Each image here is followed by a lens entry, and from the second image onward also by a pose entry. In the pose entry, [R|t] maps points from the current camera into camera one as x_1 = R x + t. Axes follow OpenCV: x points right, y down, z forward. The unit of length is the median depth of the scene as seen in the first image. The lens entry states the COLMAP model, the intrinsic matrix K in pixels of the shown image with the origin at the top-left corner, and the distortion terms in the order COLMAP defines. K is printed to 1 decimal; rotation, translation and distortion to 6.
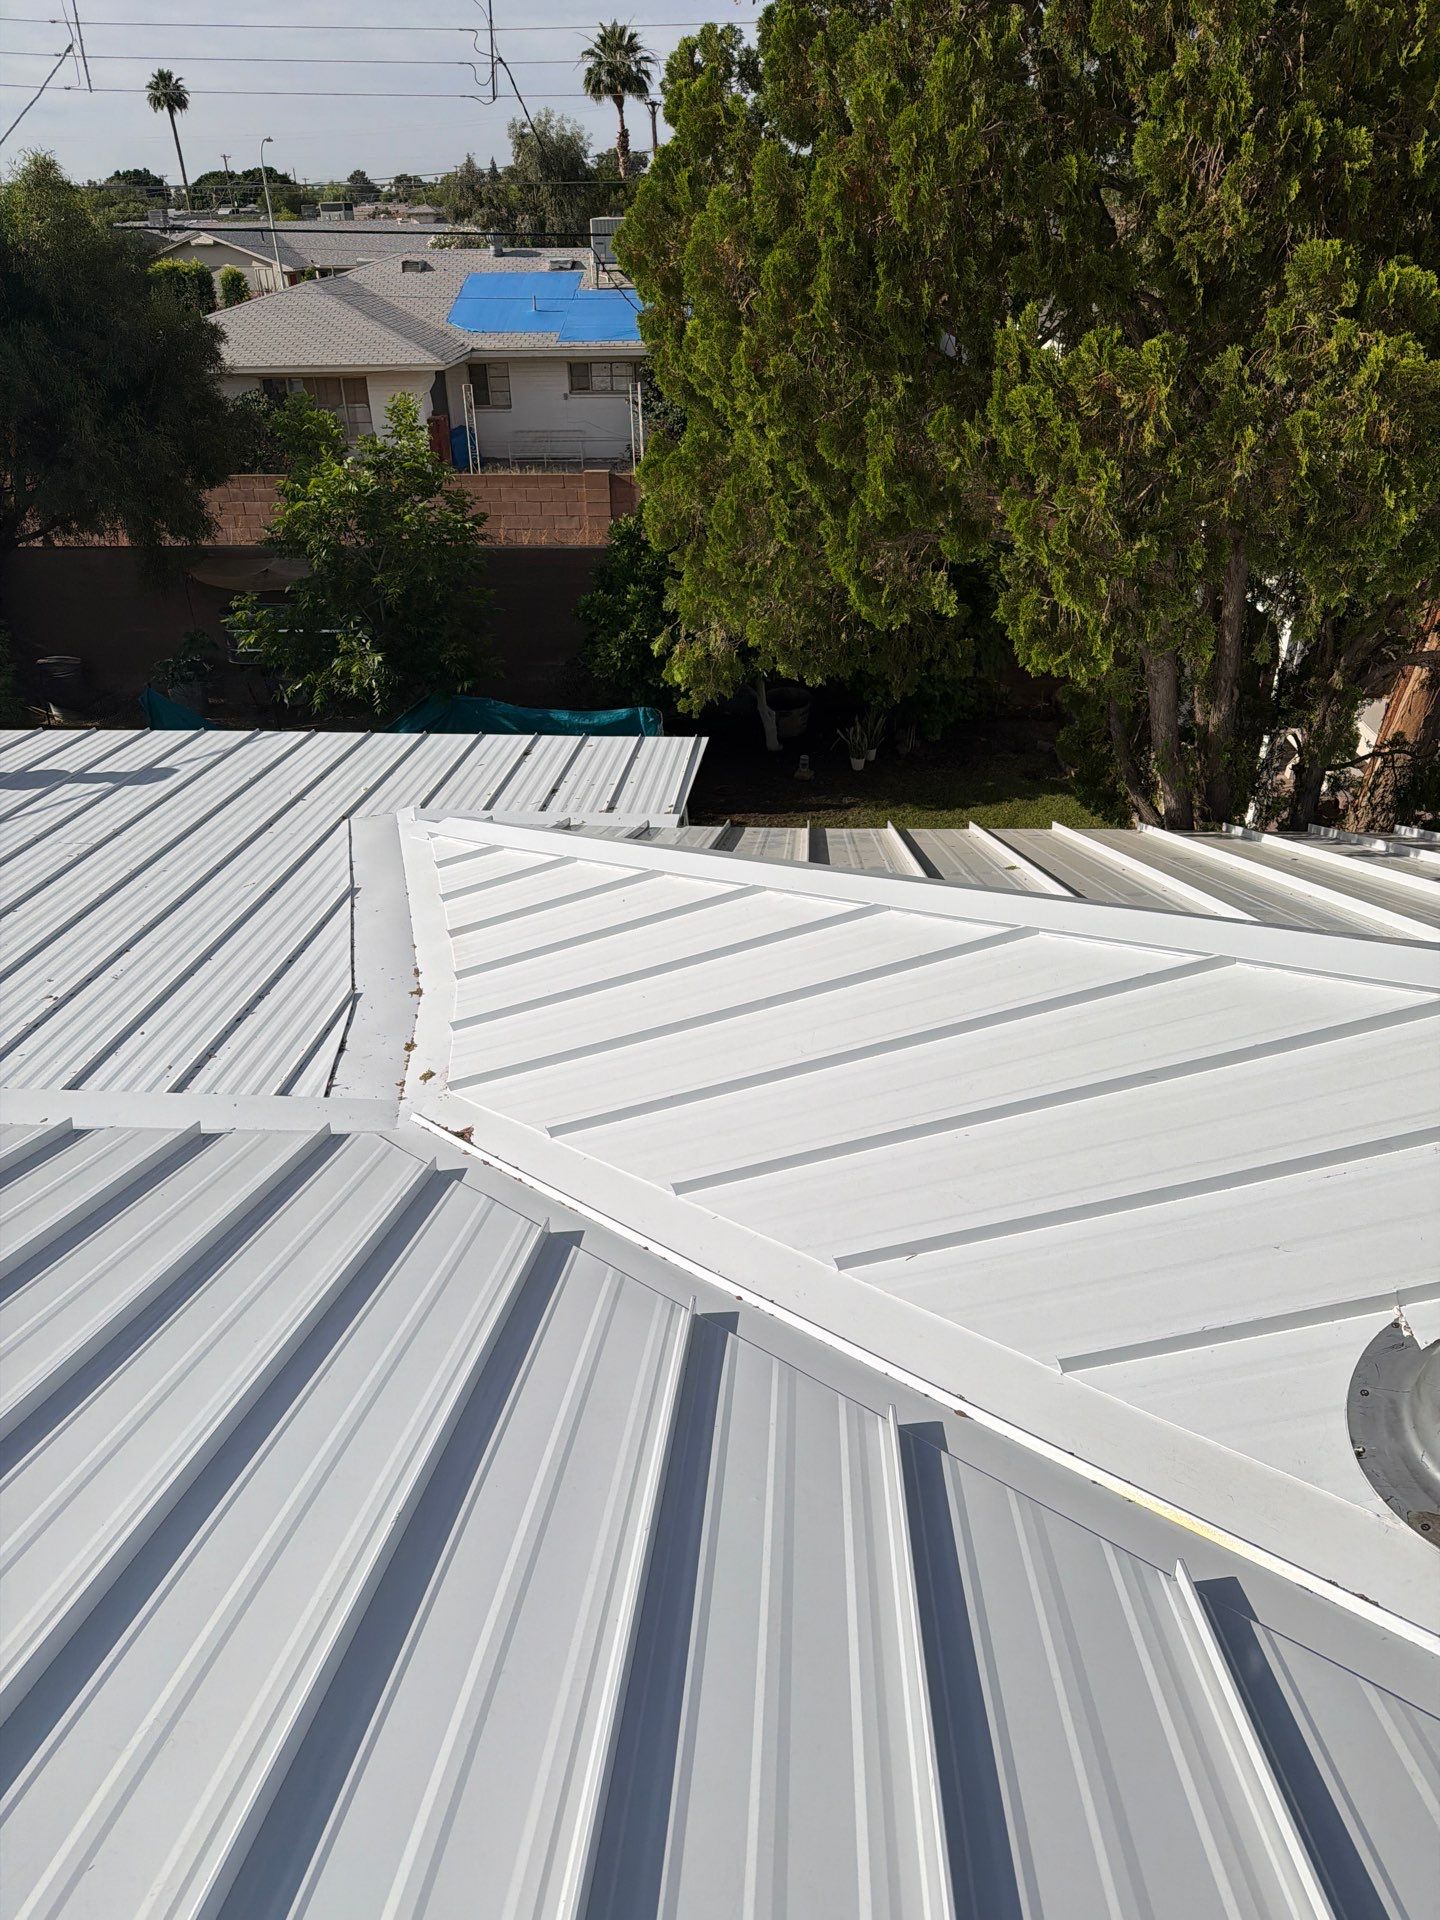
lens RADIAL K [[1384.5, 0, 716.3], [0, 1384.5, 968.4], [0, 0, 1]] dist [0.002538, -0.003969]
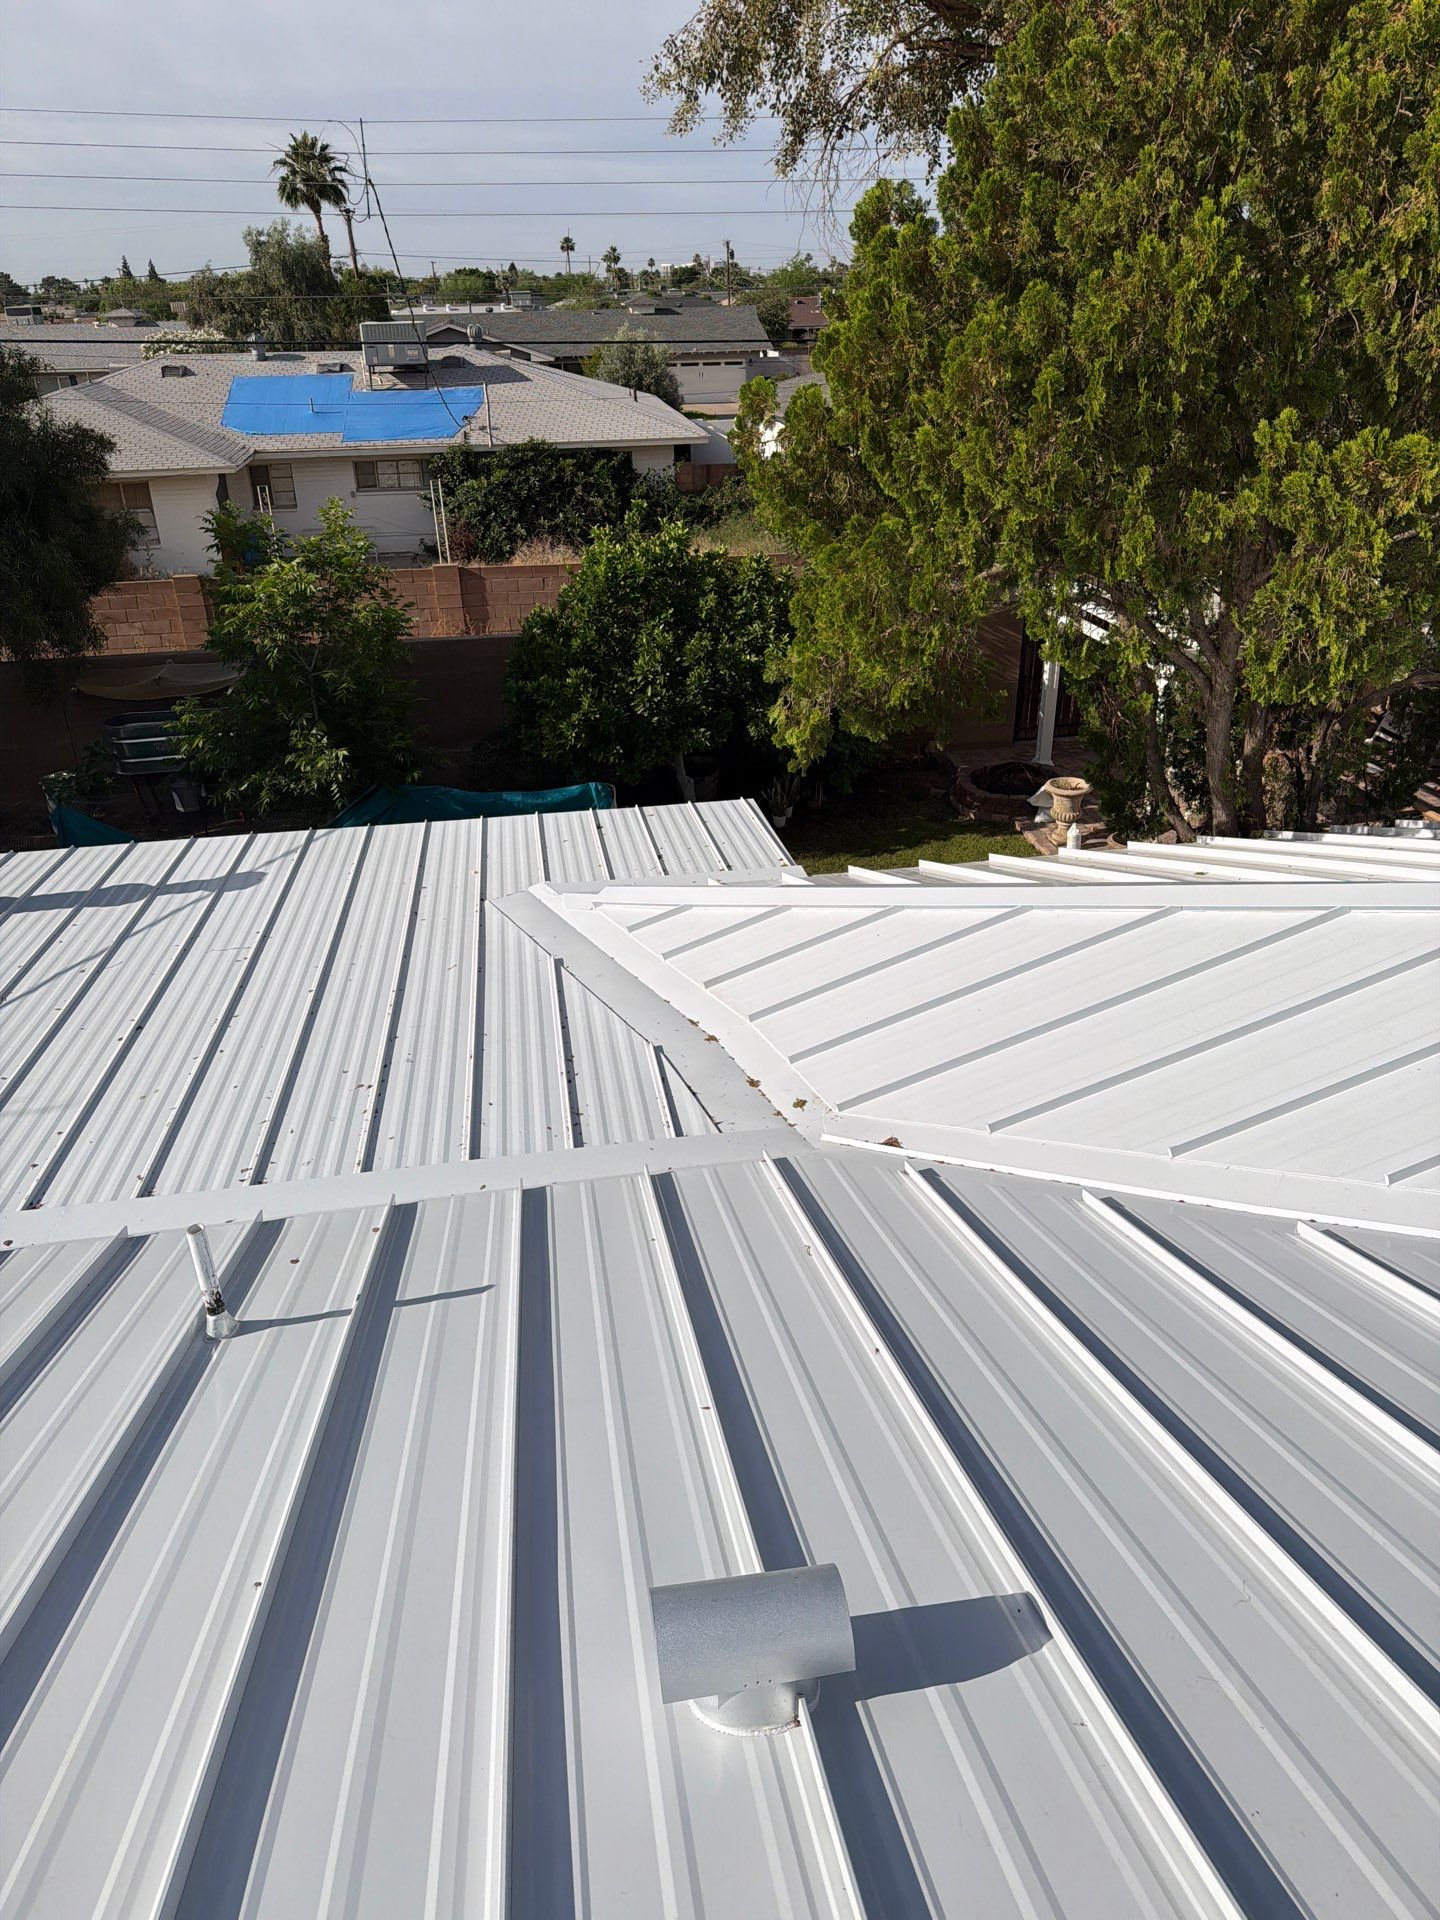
lens RADIAL K [[1369.5, 0, 721.9], [0, 1369.5, 940.8], [0, 0, 1]] dist [0.051524, -0.064220]
pose [[0.975340, -0.098908, 0.197304, -0.376616], [0.112766, 0.991793, -0.060257, 0.006174], [-0.189725, 0.081020, 0.978489, -0.050973]]
